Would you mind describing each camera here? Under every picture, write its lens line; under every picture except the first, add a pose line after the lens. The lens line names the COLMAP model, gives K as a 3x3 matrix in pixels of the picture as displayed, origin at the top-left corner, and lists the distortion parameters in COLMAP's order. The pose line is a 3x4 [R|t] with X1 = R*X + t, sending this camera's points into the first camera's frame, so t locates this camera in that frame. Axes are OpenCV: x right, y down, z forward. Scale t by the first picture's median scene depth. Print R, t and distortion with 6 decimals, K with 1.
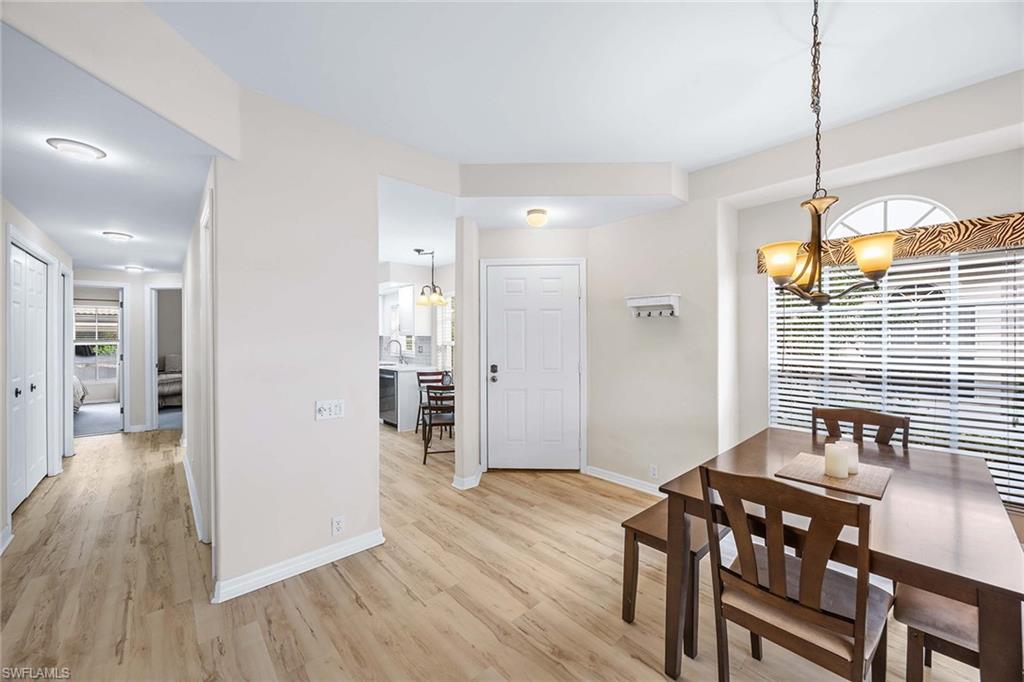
lens RADIAL K [[388.8, 0, 511.3], [0, 388.8, 336.5], [0, 0, 1]] dist [-0.005535, 0.001149]
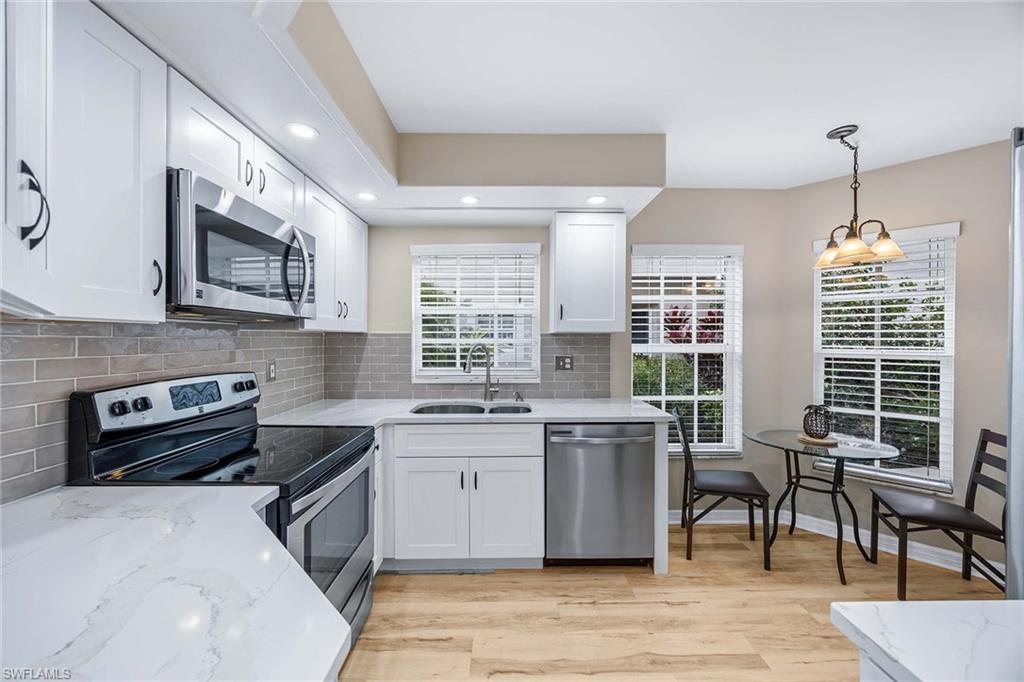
lens RADIAL K [[388.8, 0, 508.1], [0, 388.8, 341.3], [0, 0, 1]] dist [-0.005535, 0.001149]
pose [[0.659970, -0.004217, 0.751280, -1.420525], [-0.002267, 0.999969, 0.007605, 0.009758], [-0.751288, -0.006723, 0.659940, 1.764797]]
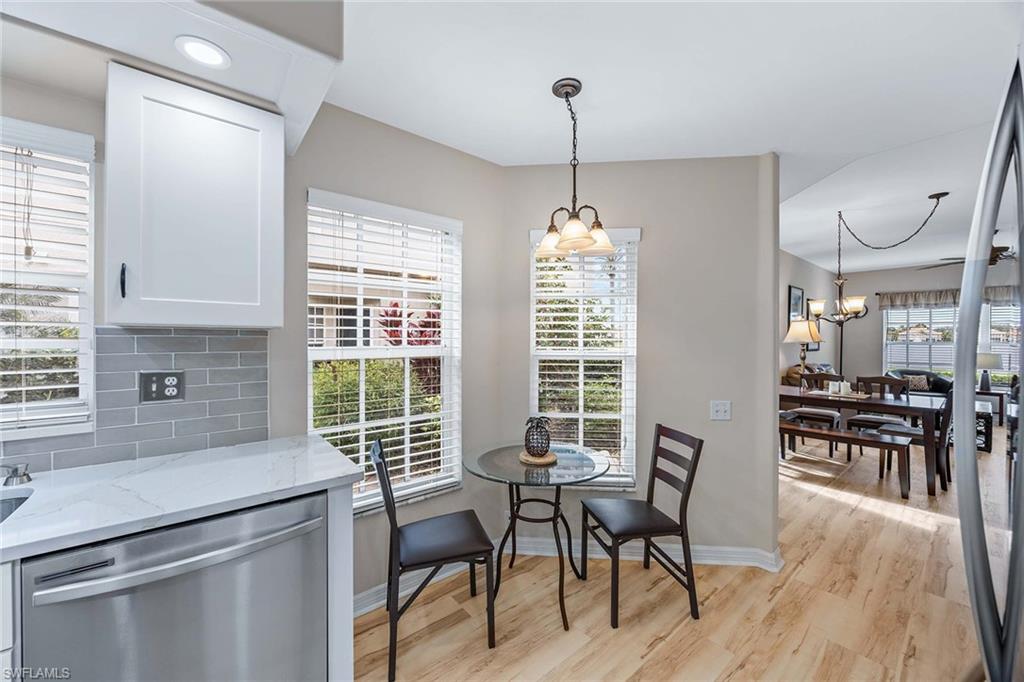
lens RADIAL K [[388.8, 0, 508.2], [0, 388.8, 339.3], [0, 0, 1]] dist [-0.005535, 0.001149]
pose [[0.052757, -0.001637, 0.998606, -1.049350], [-0.004559, 0.999988, 0.001880, 0.008111], [-0.998597, -0.004652, 0.052749, 1.835466]]
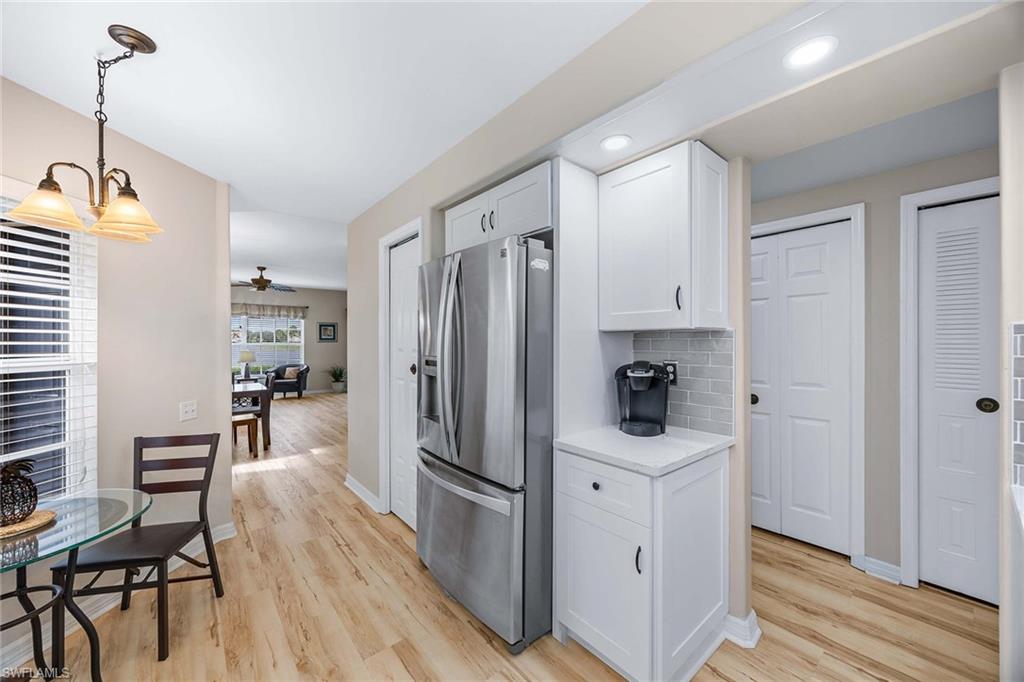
lens RADIAL K [[388.8, 0, 511.2], [0, 388.8, 340.3], [0, 0, 1]] dist [-0.005535, 0.001149]
pose [[-0.999107, 0.003610, 0.042109, -0.944325], [0.003478, 0.999989, -0.003210, 0.009314], [-0.042120, -0.003060, -0.999108, 2.267087]]
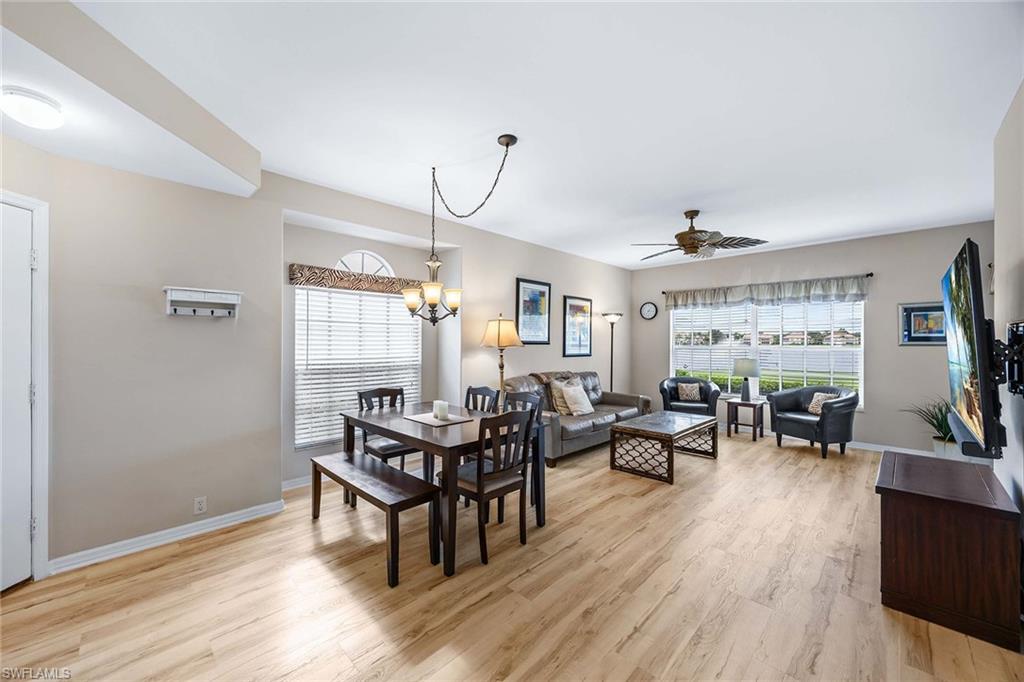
lens RADIAL K [[388.8, 0, 509.7], [0, 388.8, 342.4], [0, 0, 1]] dist [-0.005535, 0.001149]
pose [[-0.051340, 0.000633, 0.998681, -0.591633], [-0.004384, 0.999990, -0.000860, 0.003179], [-0.998672, -0.004423, -0.051337, 0.483296]]
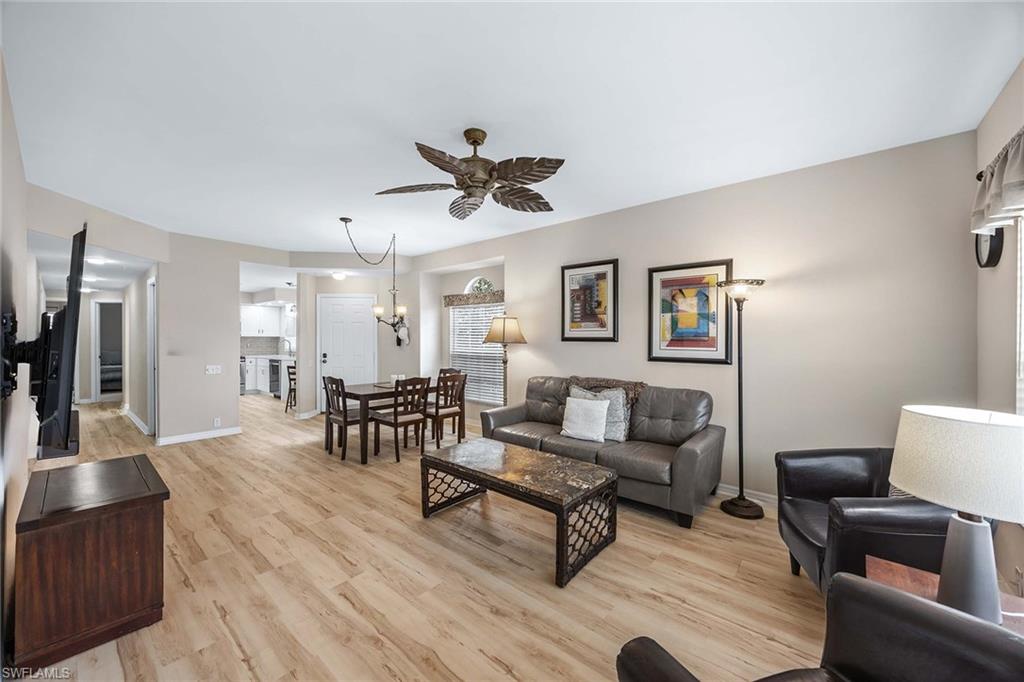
lens RADIAL K [[388.8, 0, 514.1], [0, 388.8, 337.2], [0, 0, 1]] dist [-0.005535, 0.001149]
pose [[0.991701, 0.001142, 0.128558, 0.829107], [-0.001199, 0.999999, 0.000368, -0.005805], [-0.128557, -0.000519, 0.991702, -1.242229]]
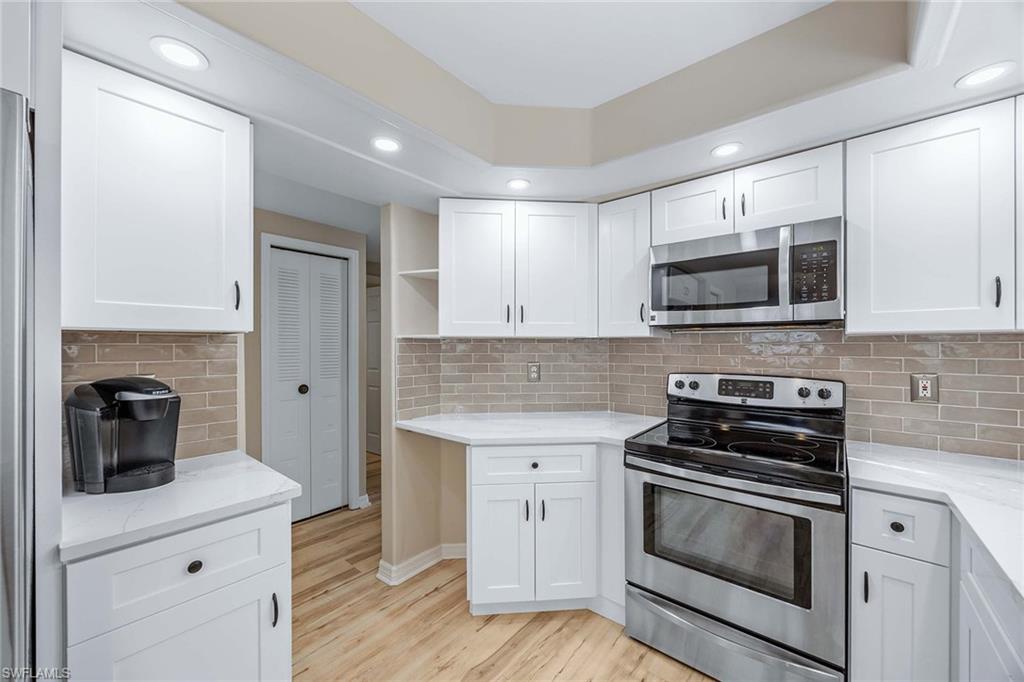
lens RADIAL K [[388.8, 0, 508.4], [0, 388.8, 345.2], [0, 0, 1]] dist [-0.005535, 0.001149]
pose [[0.128947, -0.000631, -0.991651, -0.635793], [0.005148, 0.999987, 0.000033, 0.008970], [0.991638, -0.005109, 0.128948, 1.947111]]
